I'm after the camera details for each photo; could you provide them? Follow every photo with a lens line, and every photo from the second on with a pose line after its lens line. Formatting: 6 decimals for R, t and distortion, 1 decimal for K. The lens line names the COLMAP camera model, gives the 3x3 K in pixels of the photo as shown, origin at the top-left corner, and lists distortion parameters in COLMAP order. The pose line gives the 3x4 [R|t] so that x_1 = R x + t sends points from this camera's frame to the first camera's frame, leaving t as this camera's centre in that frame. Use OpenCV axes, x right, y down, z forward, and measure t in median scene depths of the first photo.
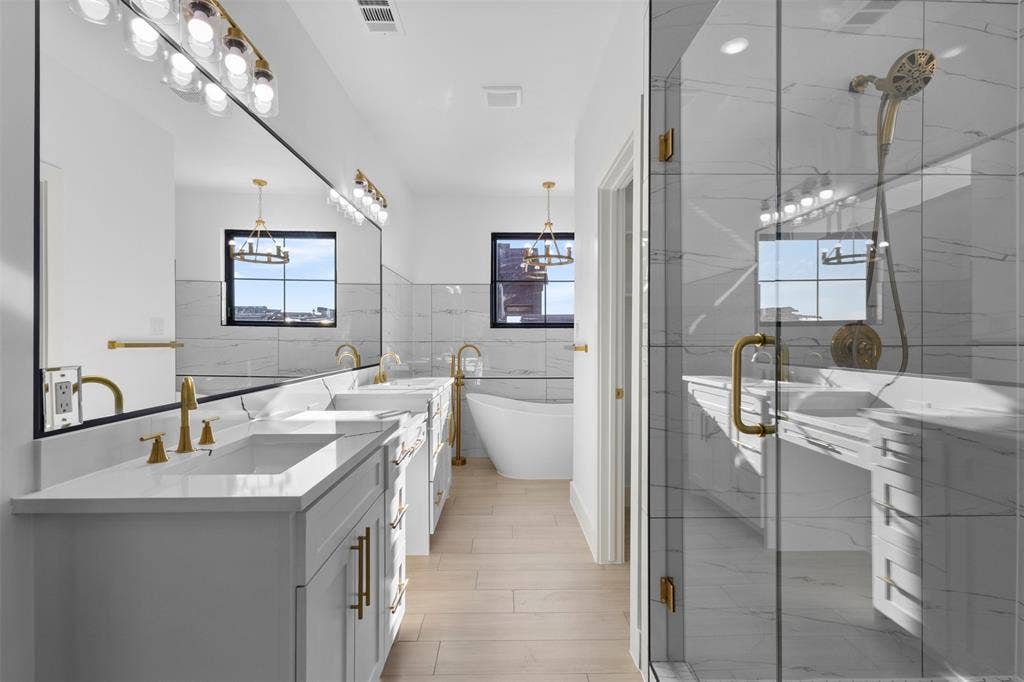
lens RADIAL K [[476.7, 0, 513.6], [0, 476.7, 344.8], [0, 0, 1]] dist [0.003854, 0.000128]
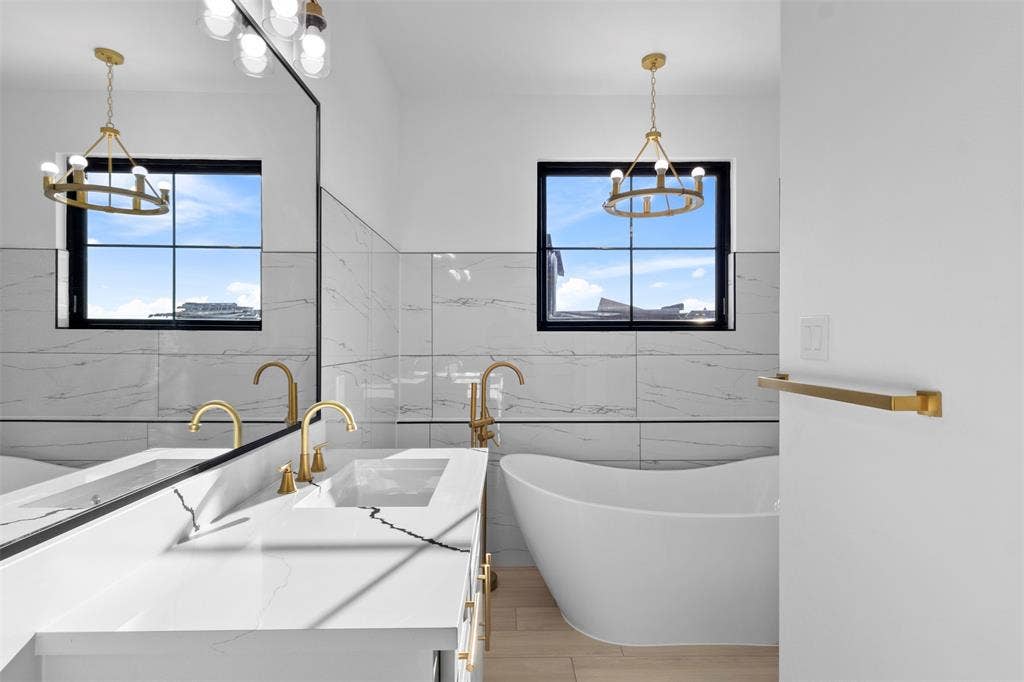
lens RADIAL K [[504.0, 0, 503.1], [0, 504.0, 342.4], [0, 0, 1]] dist [-0.000066, -0.001530]
pose [[0.999789, -0.001871, -0.020470, -0.084480], [0.001767, 0.999985, -0.005105, -0.020874], [0.020480, 0.005068, 0.999777, 0.449476]]
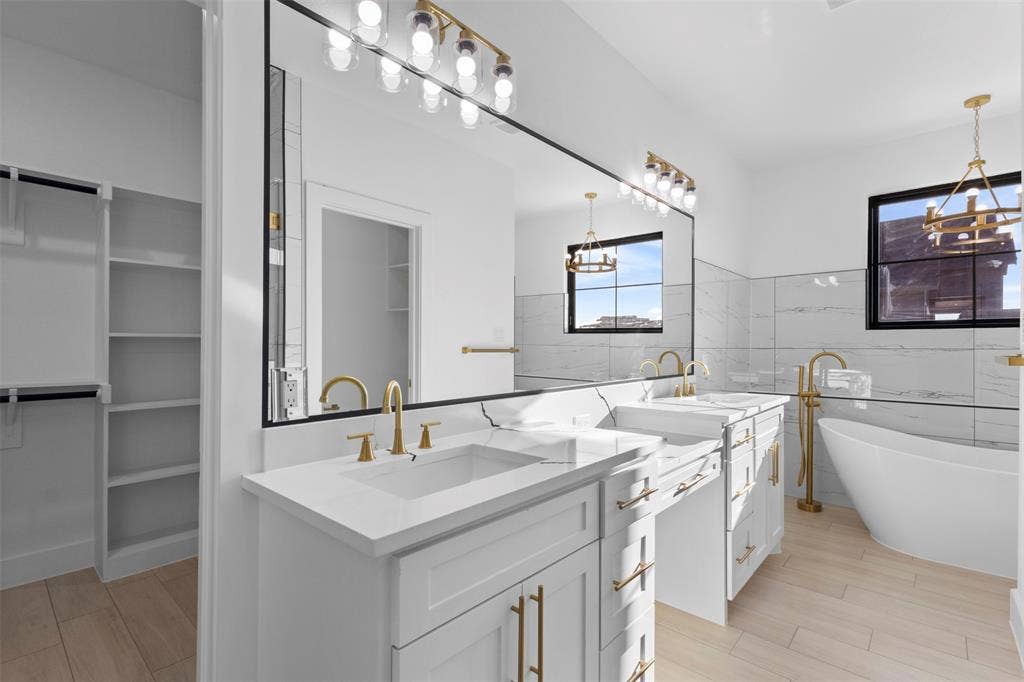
lens RADIAL K [[476.7, 0, 517.7], [0, 476.7, 346.6], [0, 0, 1]] dist [0.003854, 0.000128]
pose [[0.735128, 0.000354, -0.677928, 0.059242], [-0.007764, 0.999939, -0.007897, -0.000074], [0.677884, 0.011068, 0.735086, 0.125028]]
